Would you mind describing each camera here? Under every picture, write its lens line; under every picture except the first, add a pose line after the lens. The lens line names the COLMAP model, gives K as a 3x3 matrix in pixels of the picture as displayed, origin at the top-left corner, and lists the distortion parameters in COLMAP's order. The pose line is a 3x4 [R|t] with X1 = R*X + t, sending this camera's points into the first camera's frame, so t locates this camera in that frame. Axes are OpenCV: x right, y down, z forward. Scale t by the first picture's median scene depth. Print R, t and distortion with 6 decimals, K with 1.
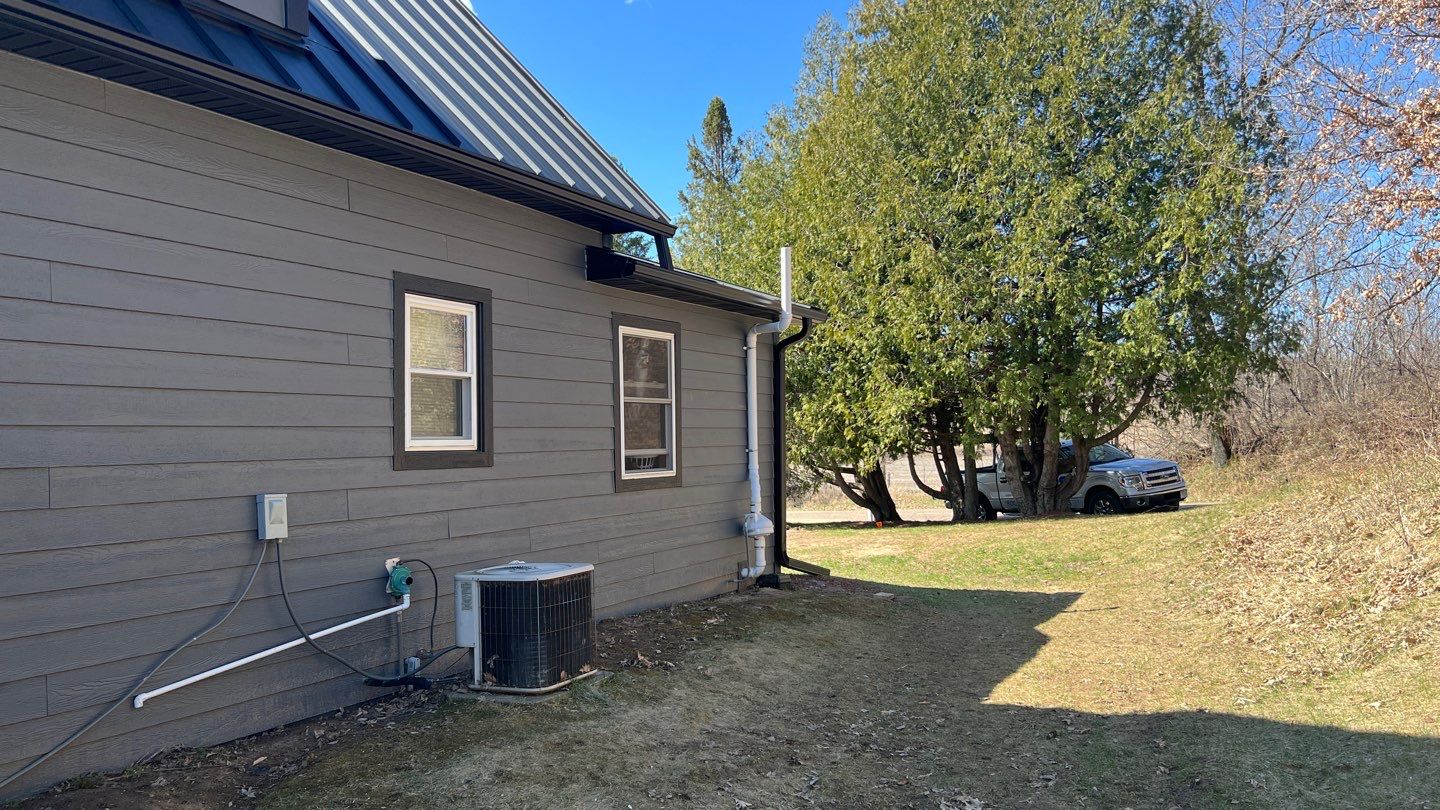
lens RADIAL K [[1033.3, 0, 720.0], [0, 1033.3, 405.0], [0, 0, 1]] dist [0.048158, -0.000753]
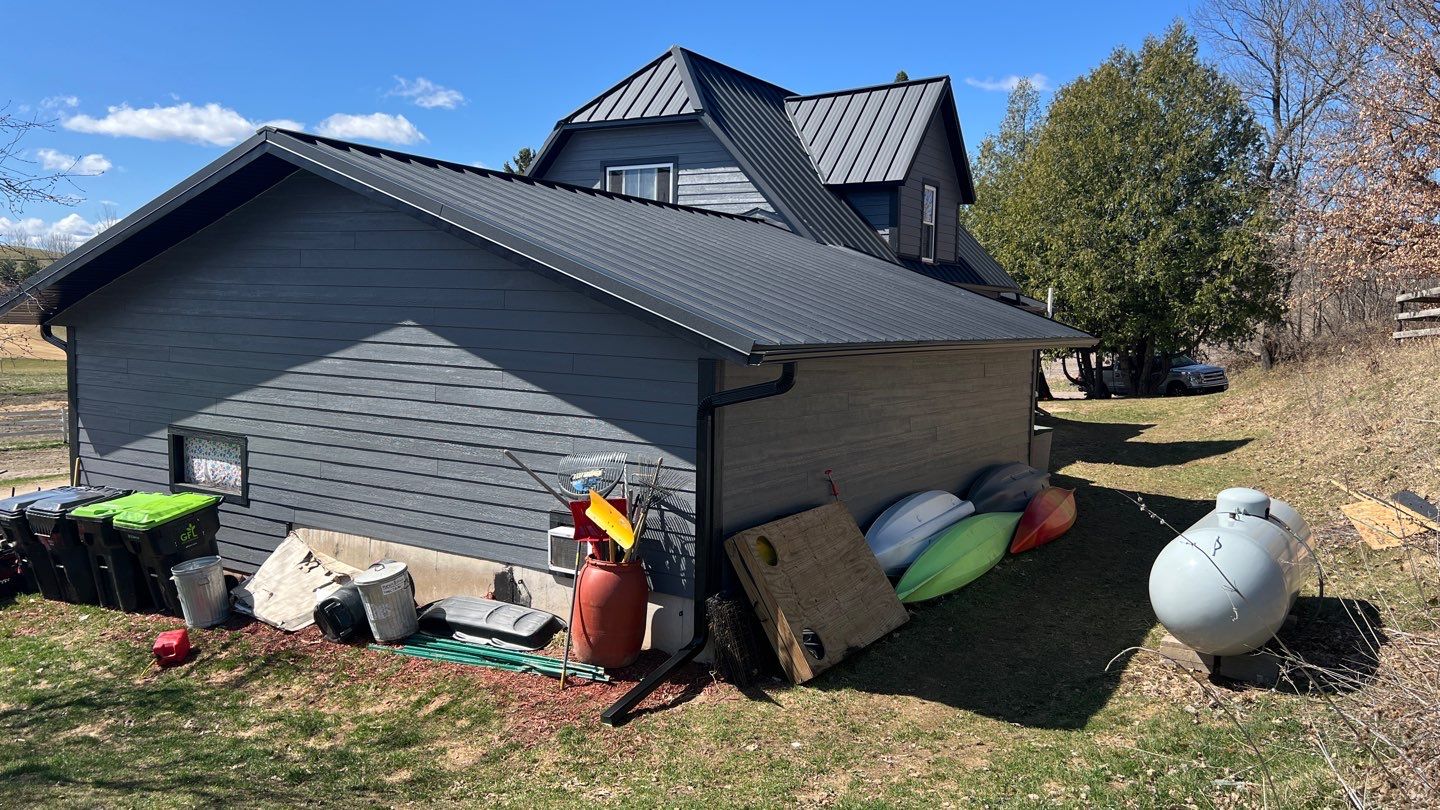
lens RADIAL K [[1082.9, 0, 722.0], [0, 1082.9, 418.4], [0, 0, 1]] dist [0.061026, -0.073389]
pose [[0.997506, 0.037259, -0.059944, -0.285432], [-0.029273, 0.991215, 0.128978, -0.074174], [0.064223, -0.126901, 0.989834, -0.882010]]
